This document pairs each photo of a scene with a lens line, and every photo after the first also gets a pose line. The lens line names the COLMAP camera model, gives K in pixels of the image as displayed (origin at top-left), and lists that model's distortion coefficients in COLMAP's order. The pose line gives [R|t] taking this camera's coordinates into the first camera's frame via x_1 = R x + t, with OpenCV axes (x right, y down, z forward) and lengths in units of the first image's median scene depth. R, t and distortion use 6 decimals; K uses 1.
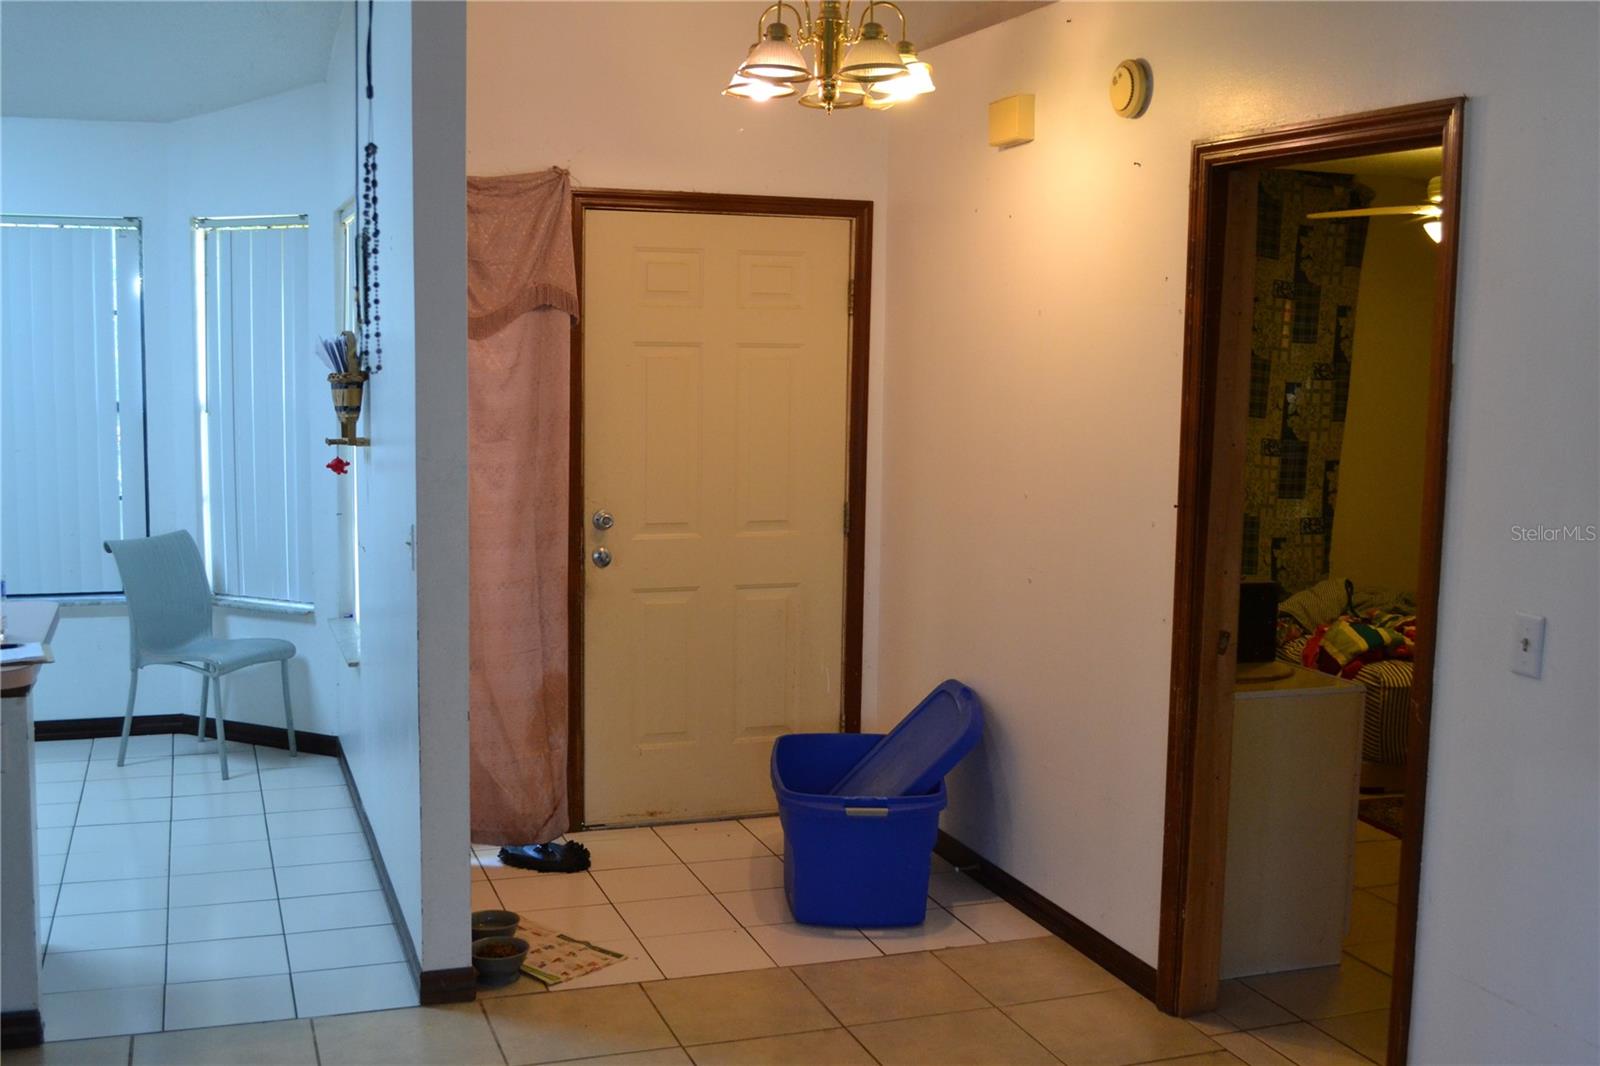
lens RADIAL K [[1703.7, 0, 801.4], [0, 1703.7, 524.0], [0, 0, 1]] dist [-0.026361, 0.000000]
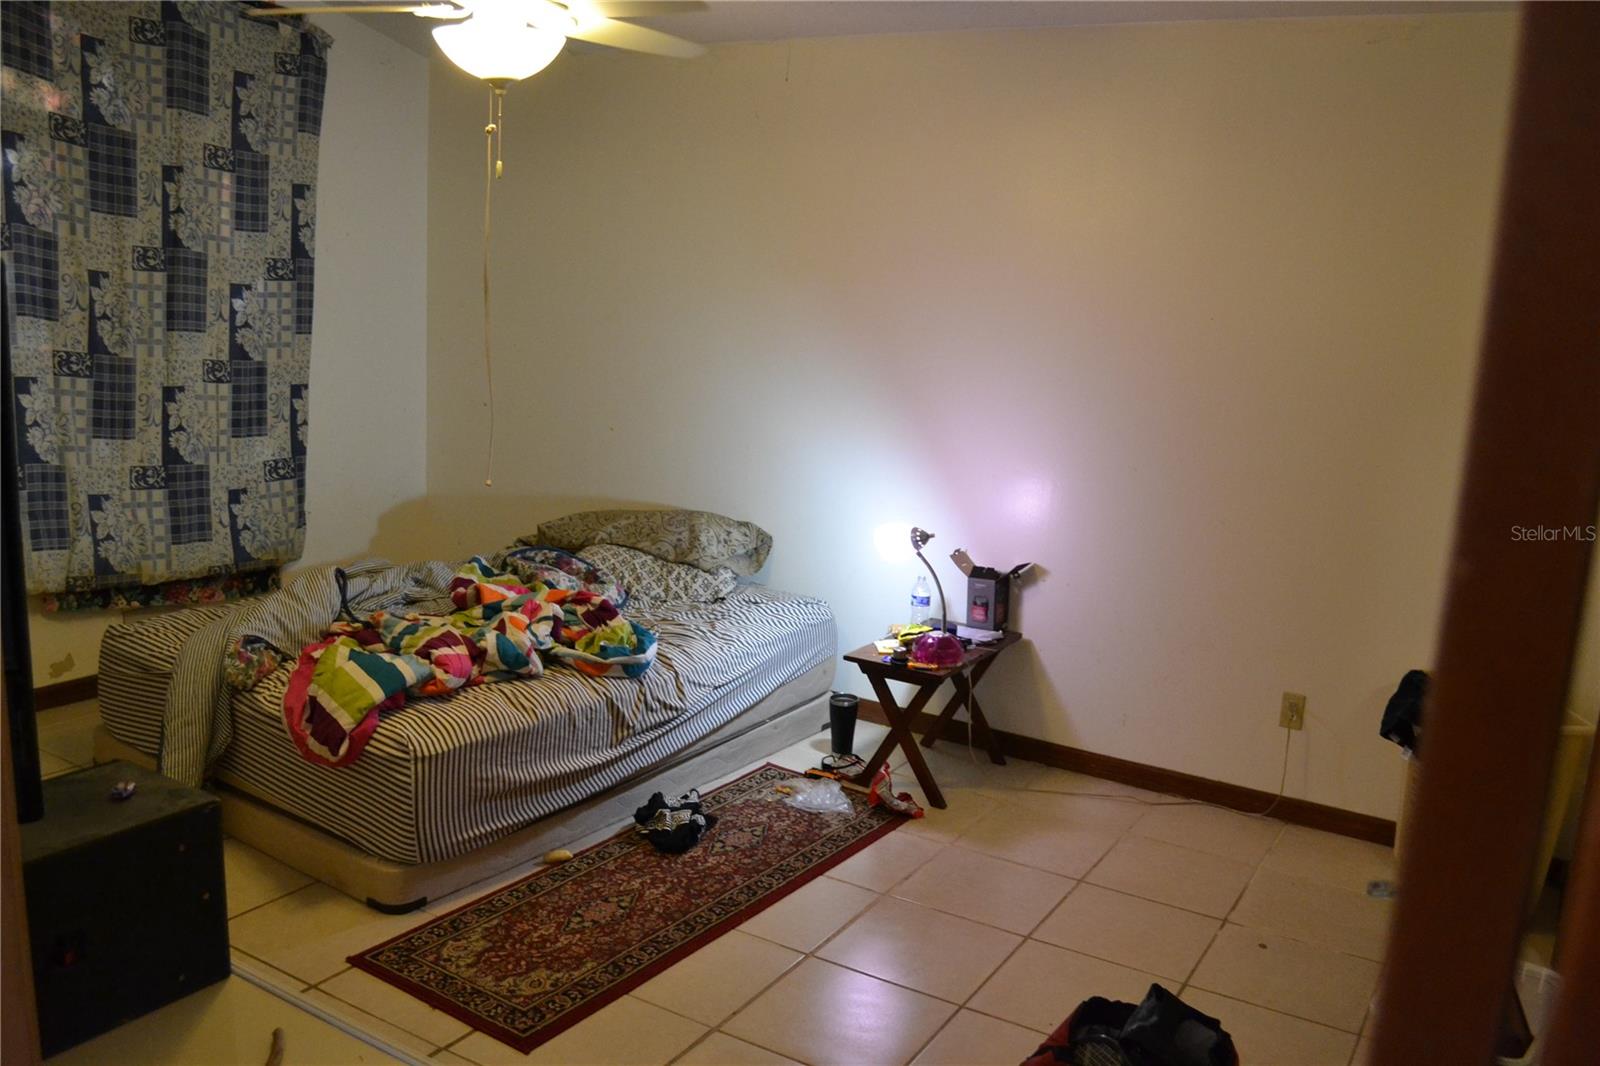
lens RADIAL K [[1318.3, 0, 791.8], [0, 1318.3, 528.9], [0, 0, 1]] dist [-0.071956, 0.006560]
pose [[0.784672, -0.102591, 0.611363, 0.117567], [0.037167, 0.992223, 0.118798, -0.034580], [-0.618795, -0.070495, 0.782383, 0.388598]]
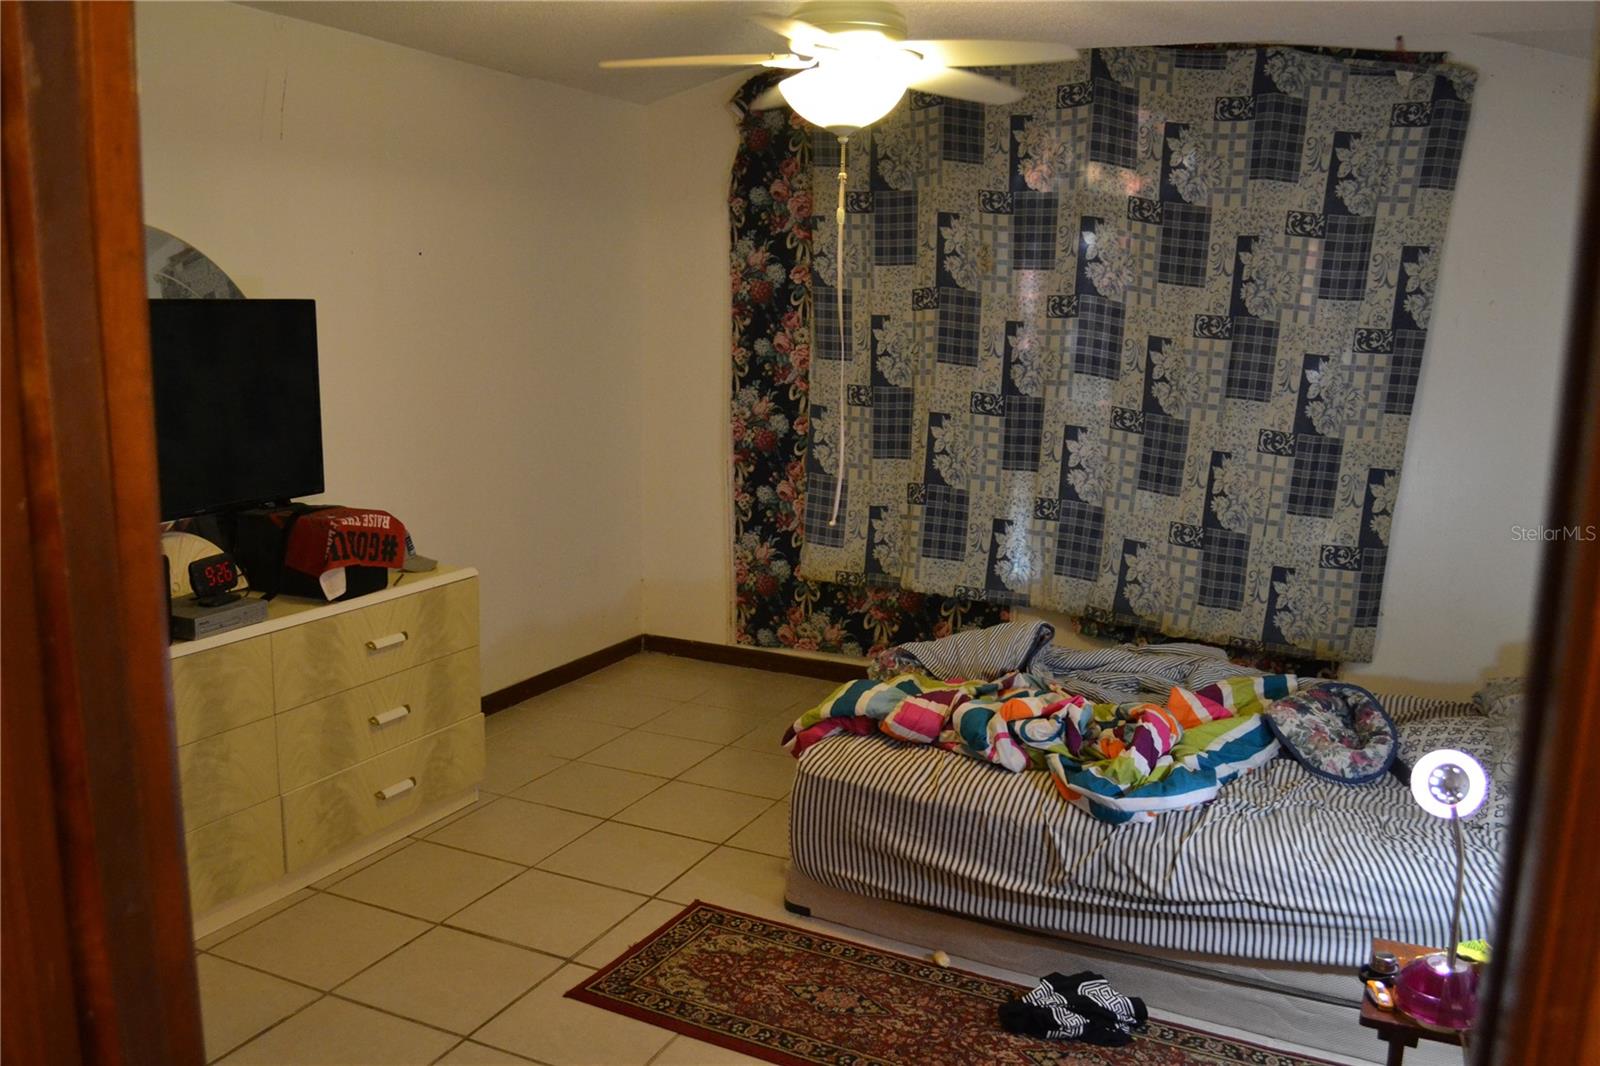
lens RADIAL K [[1318.3, 0, 799.1], [0, 1318.3, 536.5], [0, 0, 1]] dist [-0.071956, 0.006560]
pose [[0.719060, 0.118819, -0.684715, 0.516337], [-0.088018, 0.992912, 0.079868, -0.031720], [0.689352, 0.002837, 0.724421, 0.451570]]
